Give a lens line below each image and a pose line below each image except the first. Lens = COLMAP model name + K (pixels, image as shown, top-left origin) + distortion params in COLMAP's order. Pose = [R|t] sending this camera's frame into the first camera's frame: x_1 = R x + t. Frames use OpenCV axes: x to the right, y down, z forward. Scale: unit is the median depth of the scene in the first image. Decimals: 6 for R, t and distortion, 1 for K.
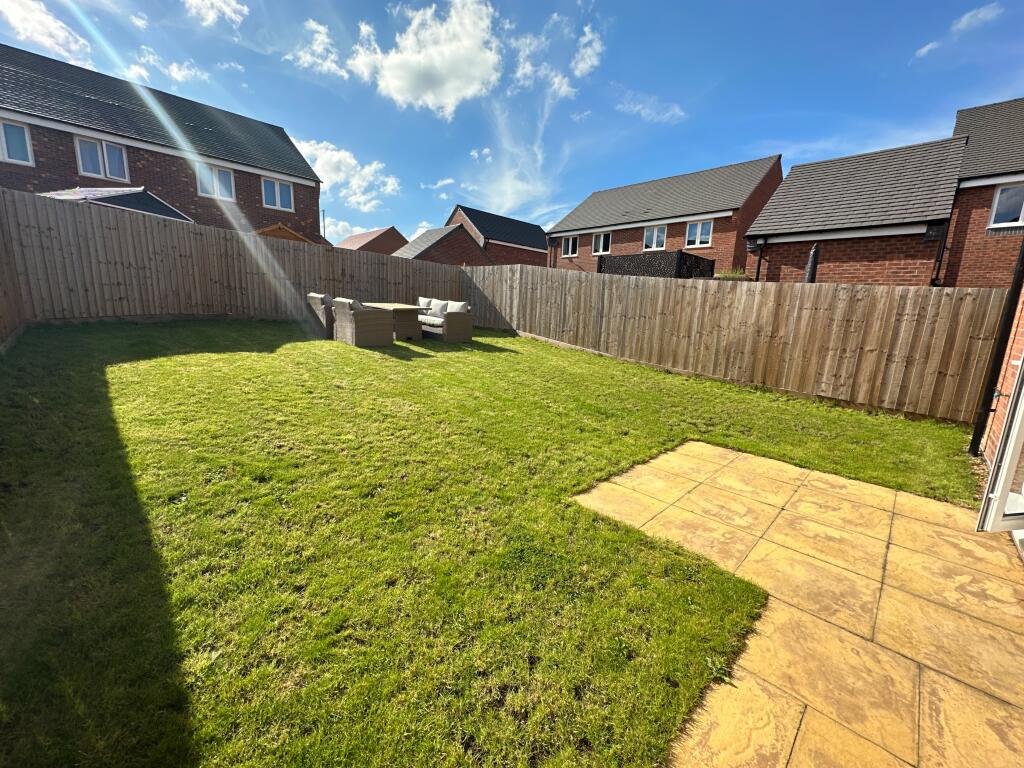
lens RADIAL K [[409.9, 0, 512.0], [0, 409.9, 384.0], [0, 0, 1]] dist [-0.000744, -0.000610]
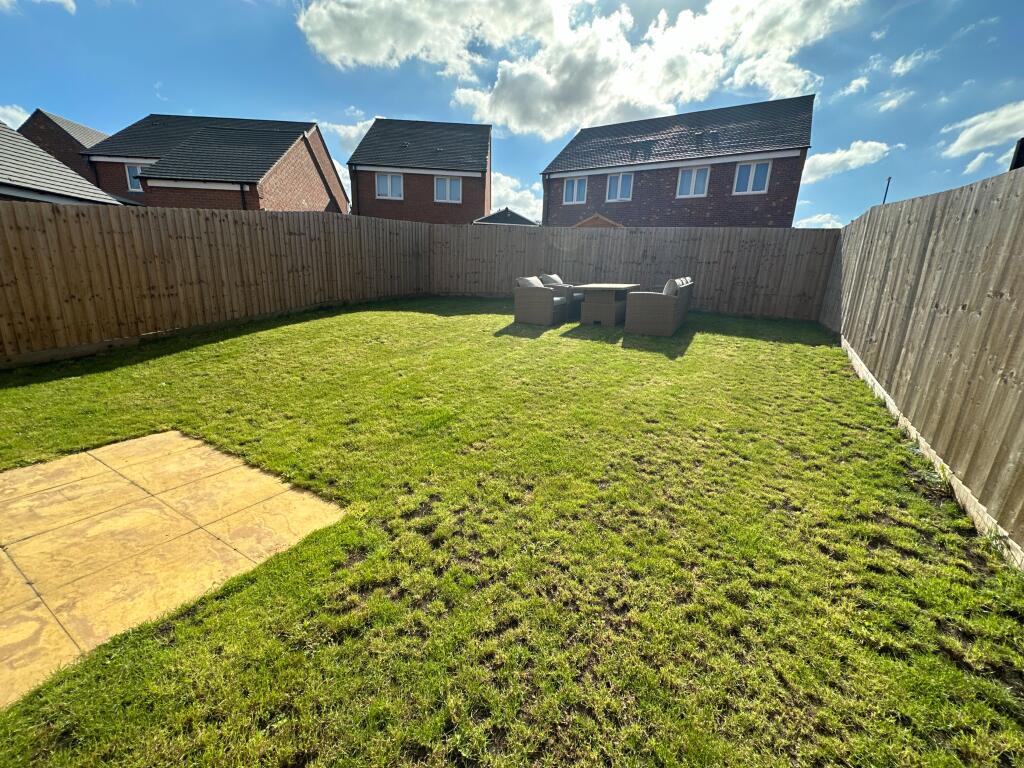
lens RADIAL K [[409.9, 0, 512.0], [0, 409.9, 384.0], [0, 0, 1]] dist [-0.000744, -0.000610]
pose [[0.254108, 0.207296, -0.944700, 1.007894], [-0.208687, 0.965504, 0.155728, -0.150794], [0.944393, 0.157575, 0.288602, 1.087439]]
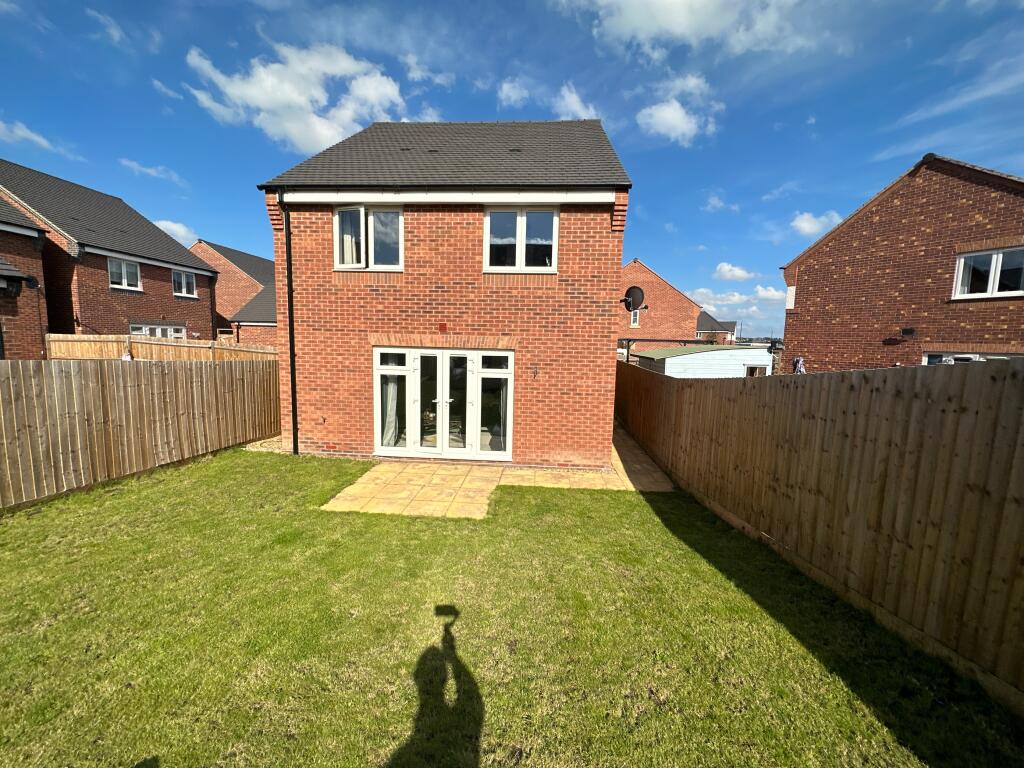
lens RADIAL K [[409.9, 0, 512.0], [0, 409.9, 384.0], [0, 0, 1]] dist [-0.000744, -0.000610]
pose [[-0.651640, -0.133275, 0.746728, -0.830487], [0.090636, 0.963710, 0.251095, -0.500754], [-0.753094, 0.231304, -0.615912, 1.312867]]
